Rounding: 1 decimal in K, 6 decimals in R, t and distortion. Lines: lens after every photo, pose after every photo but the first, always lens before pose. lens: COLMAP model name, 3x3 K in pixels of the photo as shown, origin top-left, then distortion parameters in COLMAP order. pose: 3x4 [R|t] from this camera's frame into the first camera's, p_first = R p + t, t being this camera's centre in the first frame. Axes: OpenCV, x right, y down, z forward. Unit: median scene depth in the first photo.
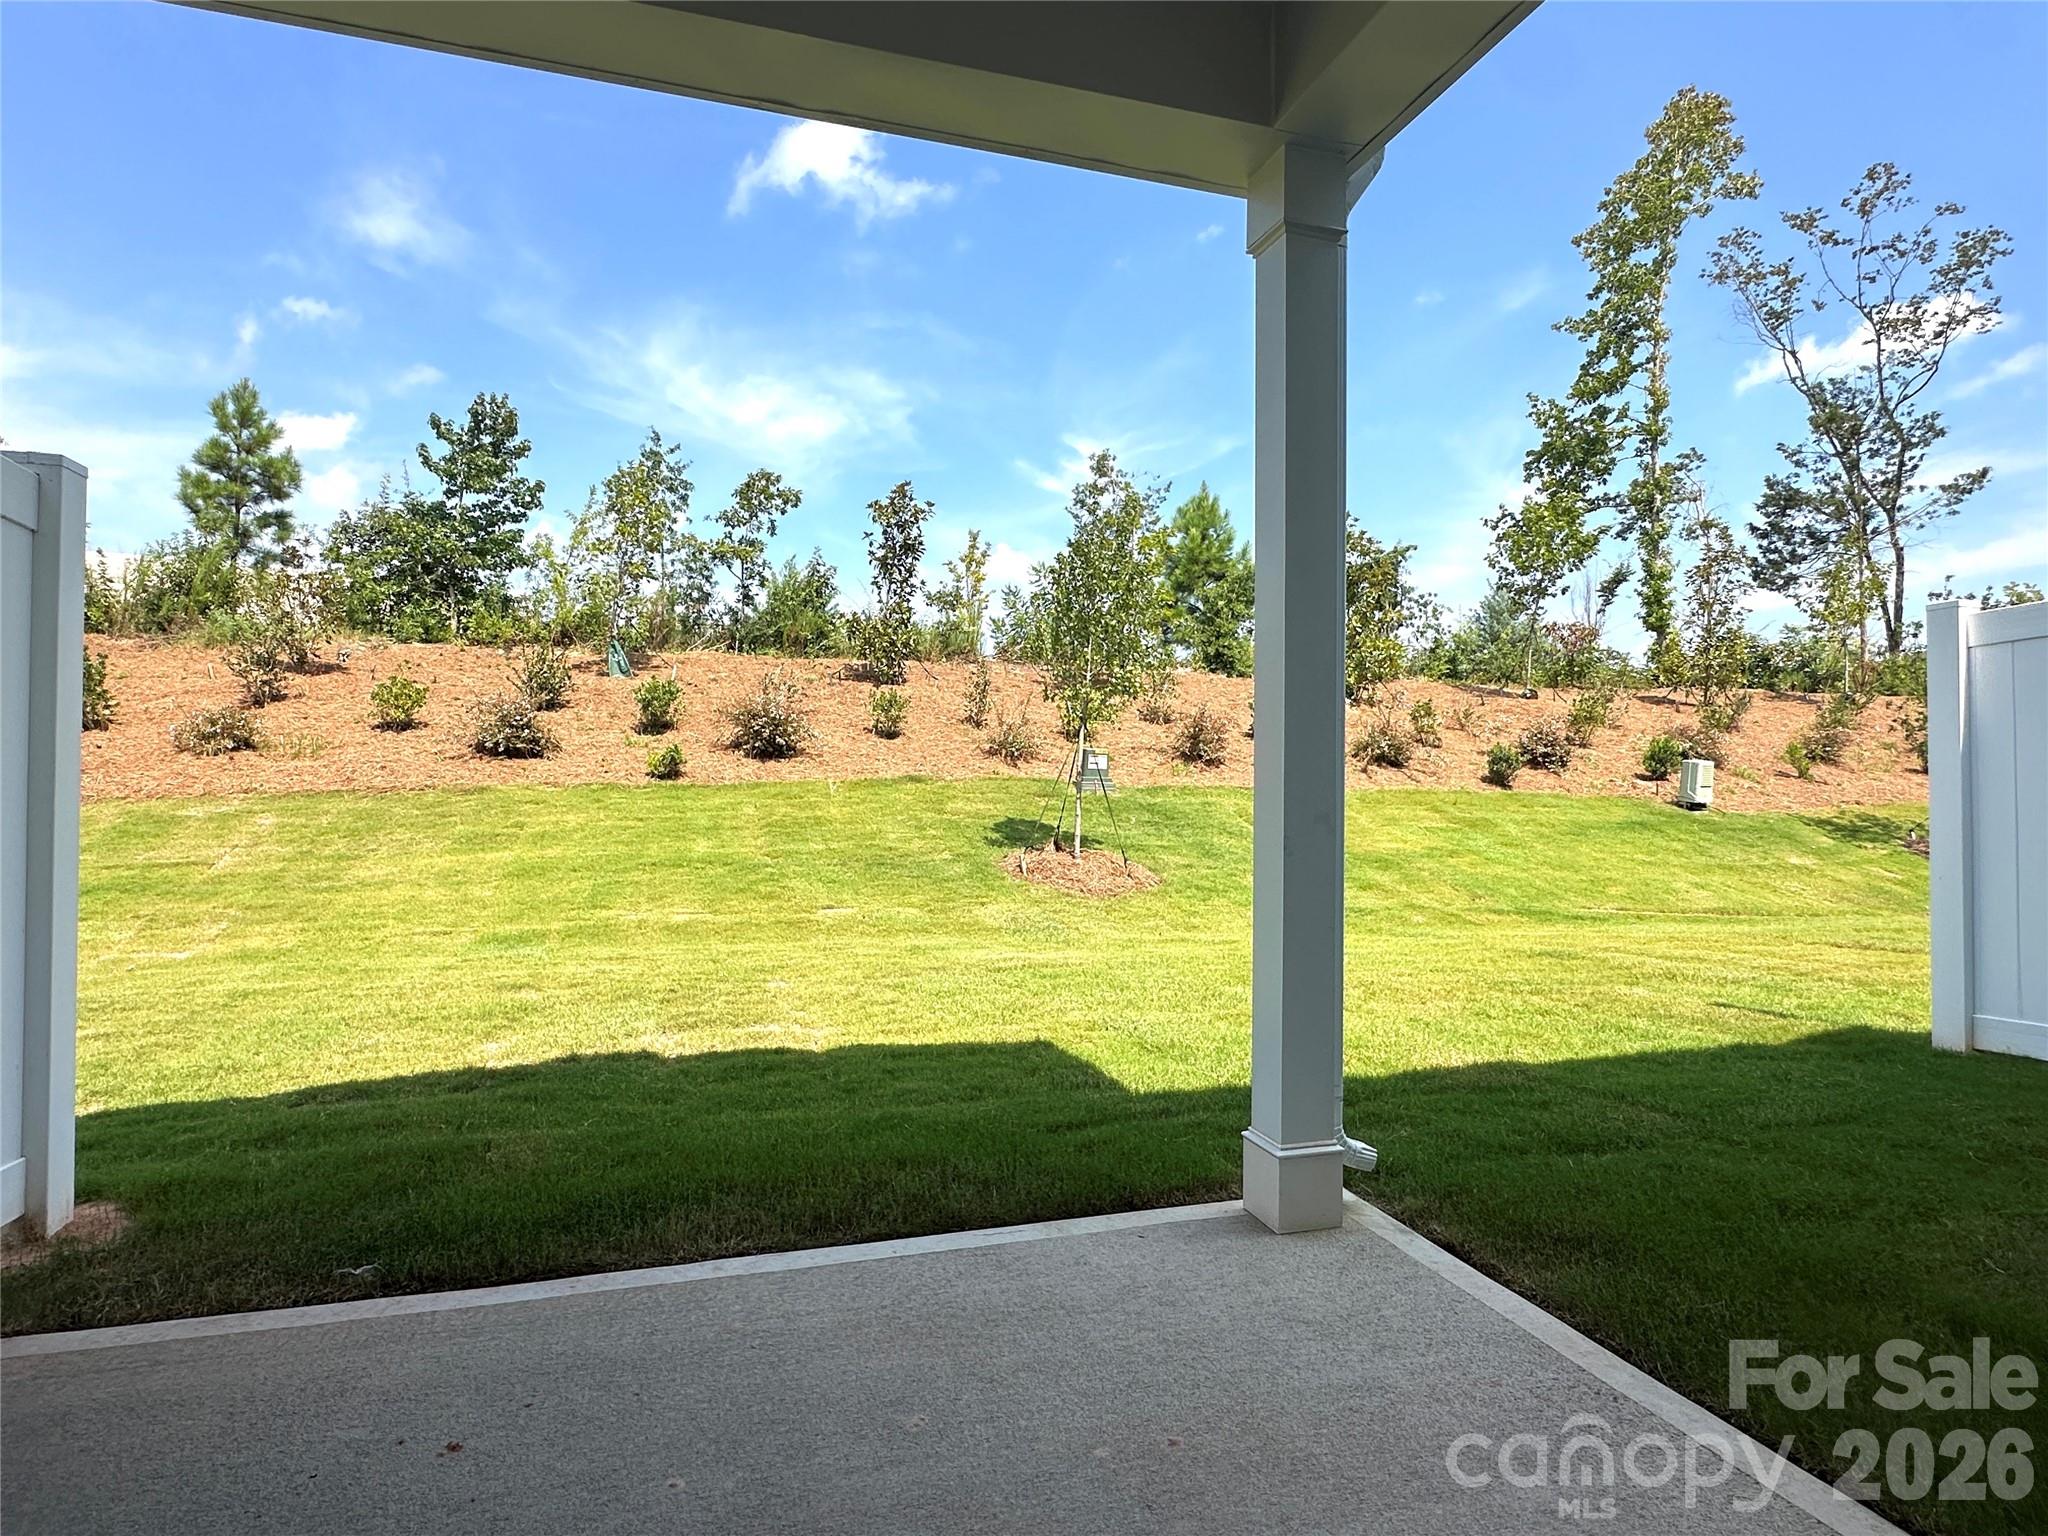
lens RADIAL K [[1084.9, 0, 1025.1], [0, 1084.9, 765.2], [0, 0, 1]] dist [-0.000255, -0.000108]
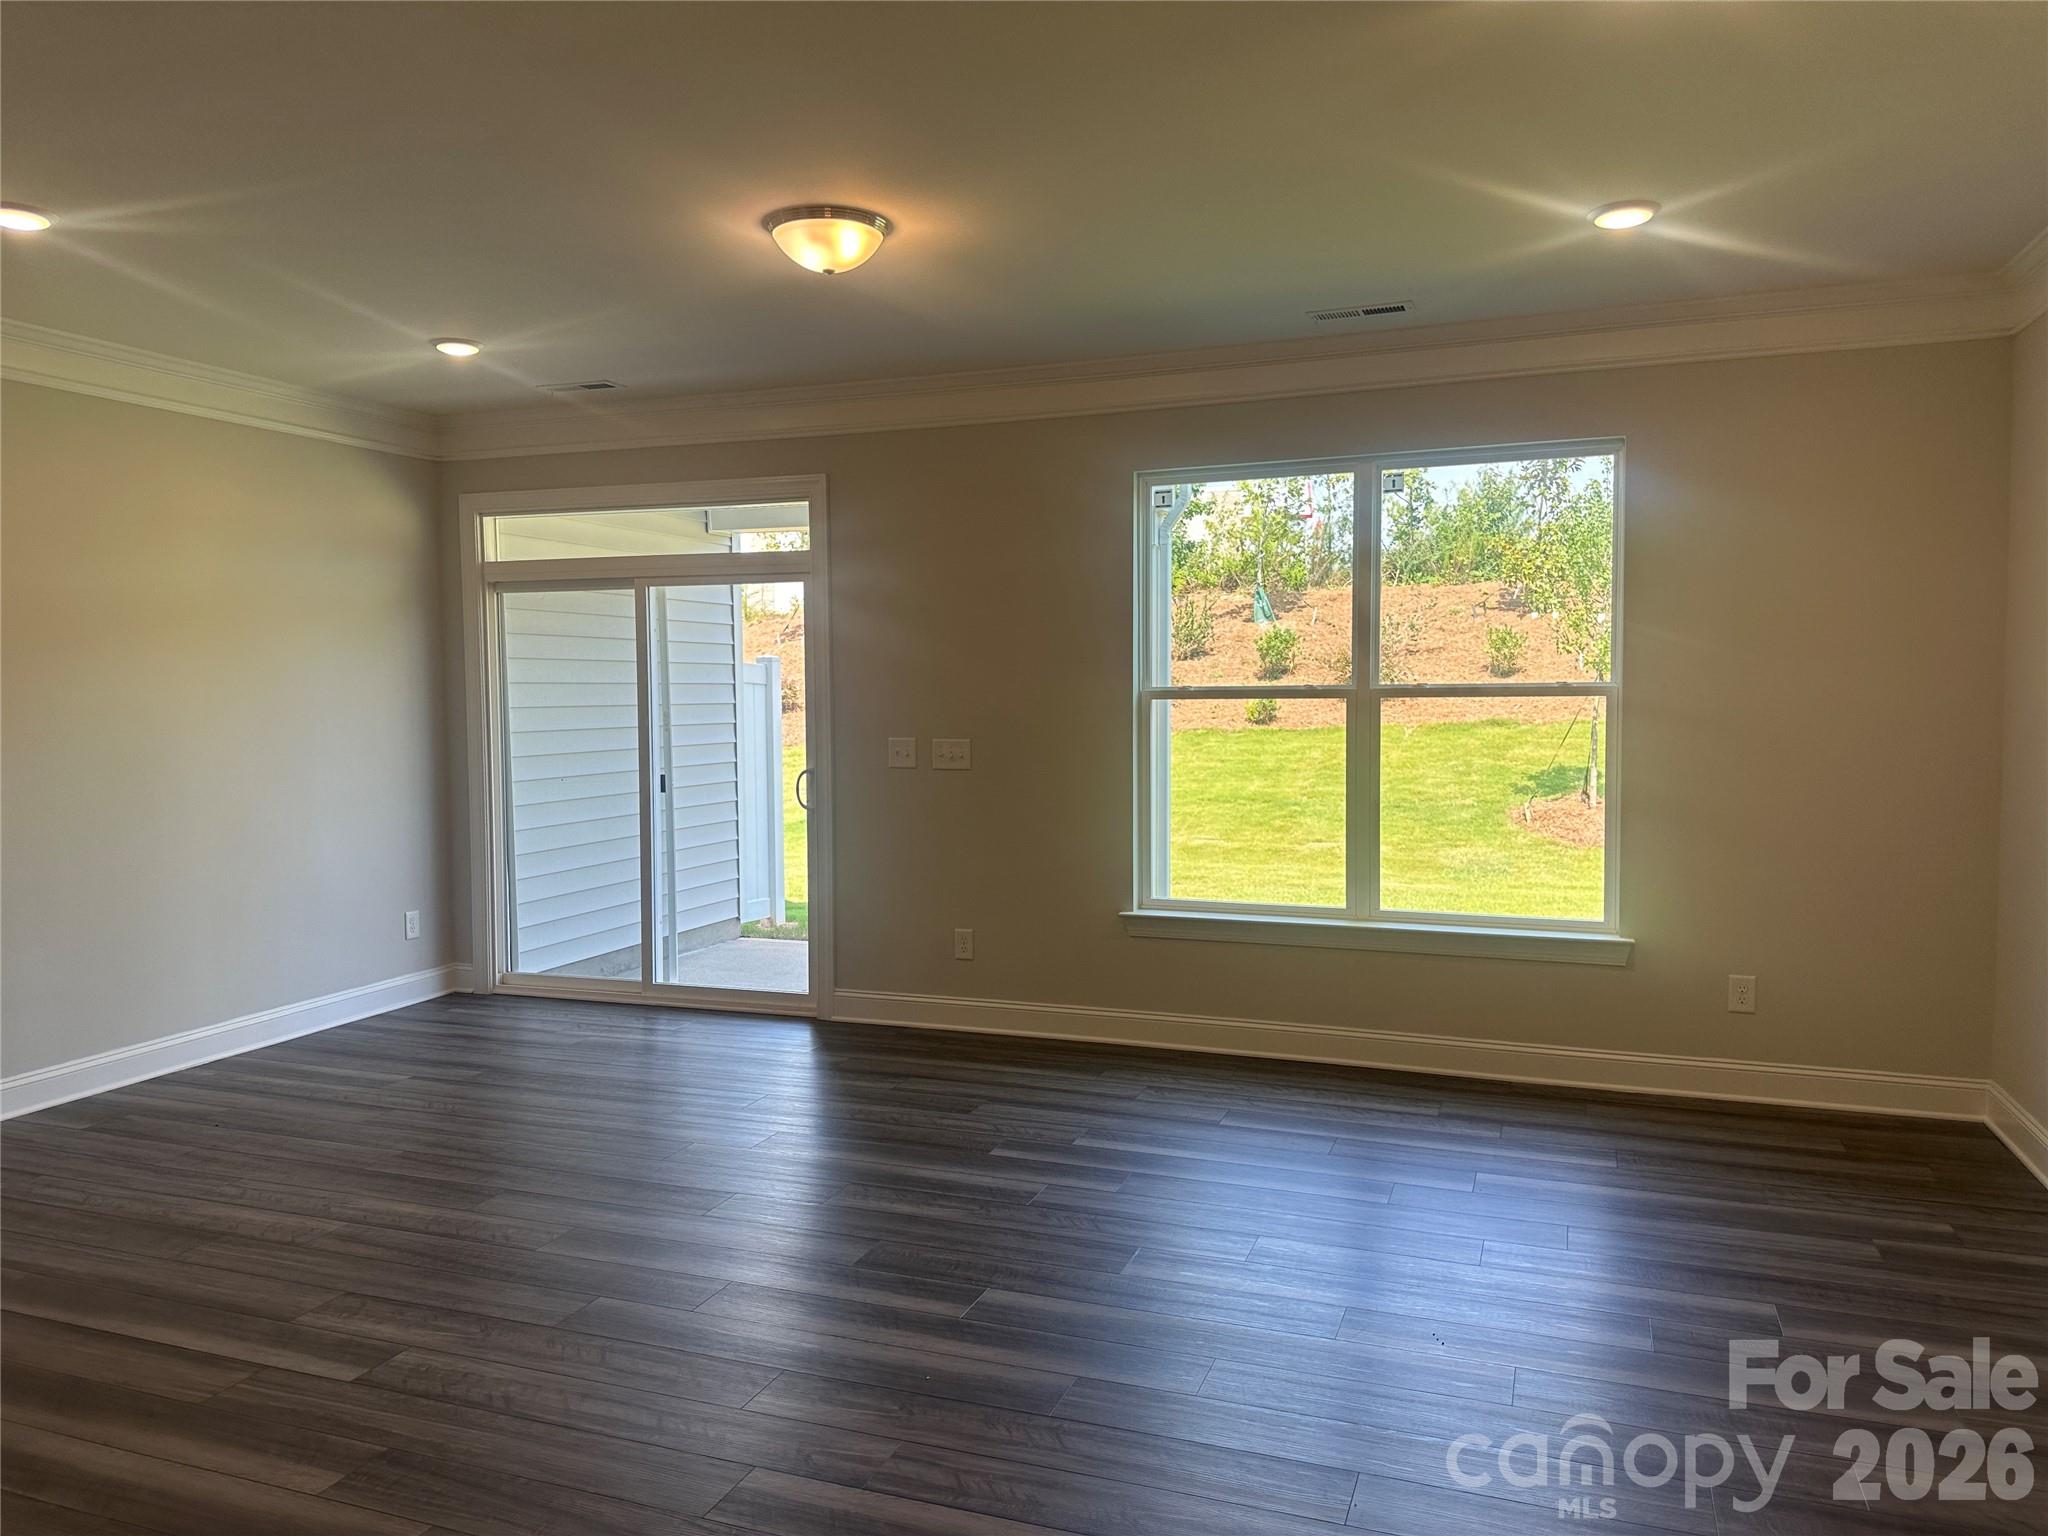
lens RADIAL K [[1435.4, 0, 1025.0], [0, 1435.4, 770.0], [0, 0, 1]] dist [0.002171, 0.000098]
pose [[0.781336, 0.021501, -0.623741, 0.325576], [0.024133, 0.997618, 0.064619, -0.033357], [0.623644, -0.065541, 0.778956, -0.248833]]
